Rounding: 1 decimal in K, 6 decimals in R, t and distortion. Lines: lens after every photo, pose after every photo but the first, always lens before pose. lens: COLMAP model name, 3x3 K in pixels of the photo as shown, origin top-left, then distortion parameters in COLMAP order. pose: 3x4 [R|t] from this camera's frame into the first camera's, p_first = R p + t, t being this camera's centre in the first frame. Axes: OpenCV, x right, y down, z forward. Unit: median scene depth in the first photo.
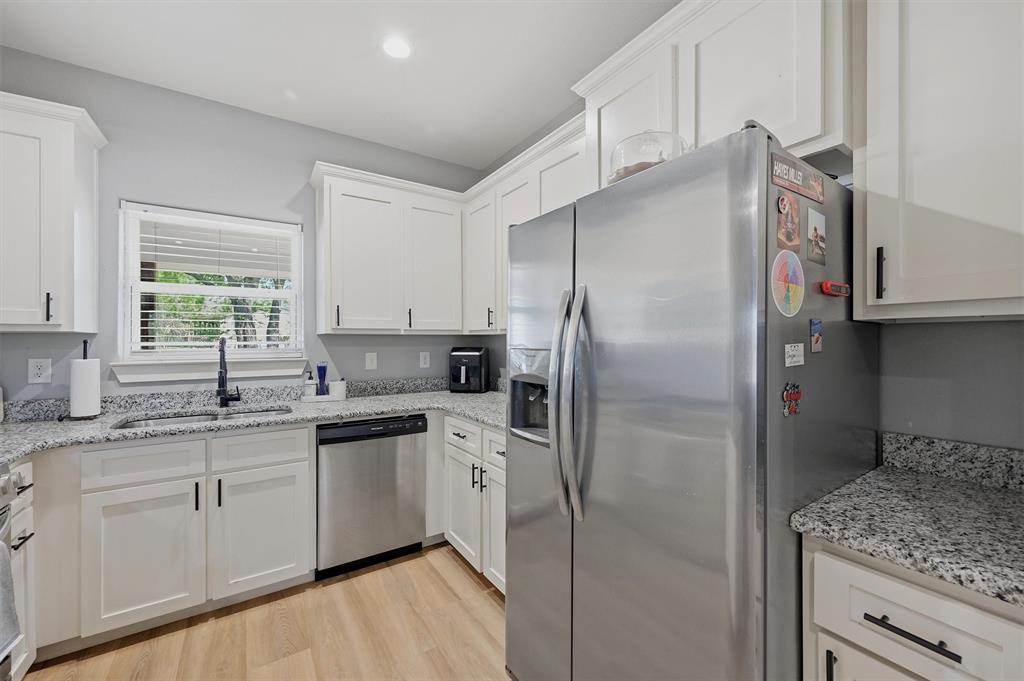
lens RADIAL K [[407.5, 0, 512.0], [0, 407.5, 340.5], [0, 0, 1]] dist [-0.001322, -0.000051]
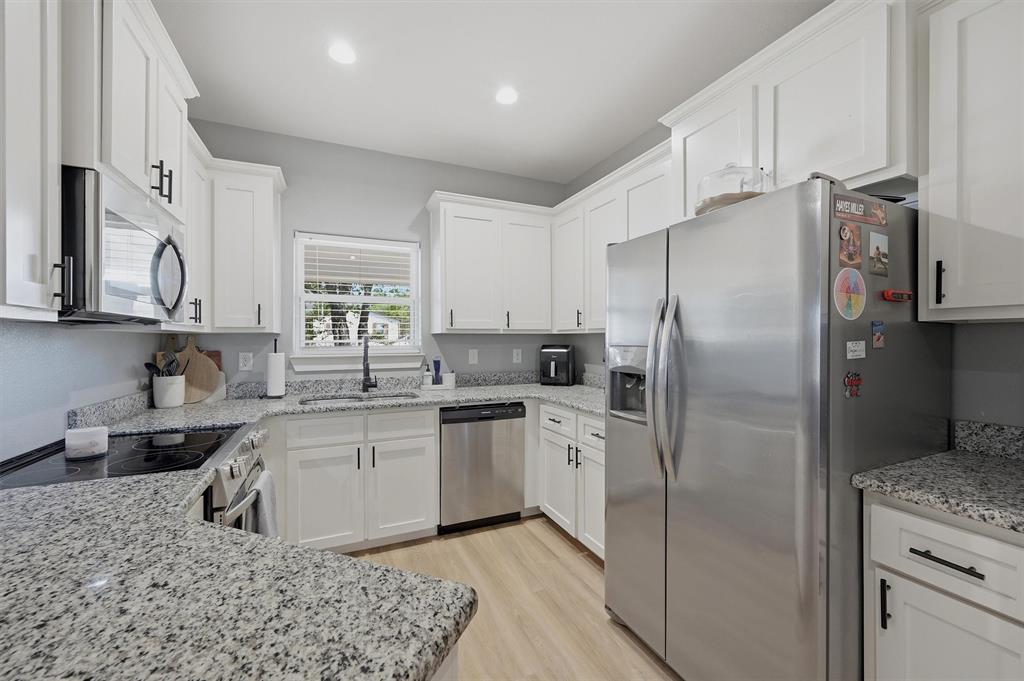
lens RADIAL K [[407.5, 0, 512.0], [0, 407.5, 340.5], [0, 0, 1]] dist [-0.001322, -0.000051]
pose [[0.986688, -0.000204, -0.162627, -0.067270], [0.000812, 0.999993, 0.003675, 0.000299], [0.162625, -0.003758, 0.986681, -0.182391]]
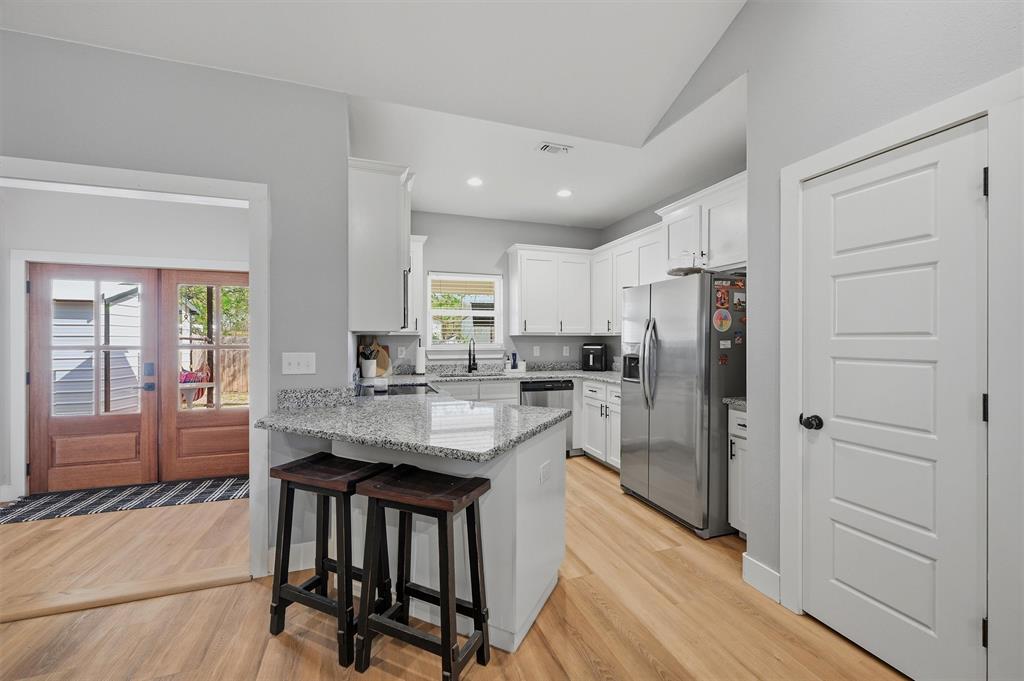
lens RADIAL K [[407.5, 0, 512.0], [0, 407.5, 340.5], [0, 0, 1]] dist [-0.001322, -0.000051]
pose [[0.968162, 0.003452, -0.250301, -0.024937], [-0.002720, 0.999991, 0.003271, 0.000882], [0.250310, -0.002487, 0.968162, -0.957975]]
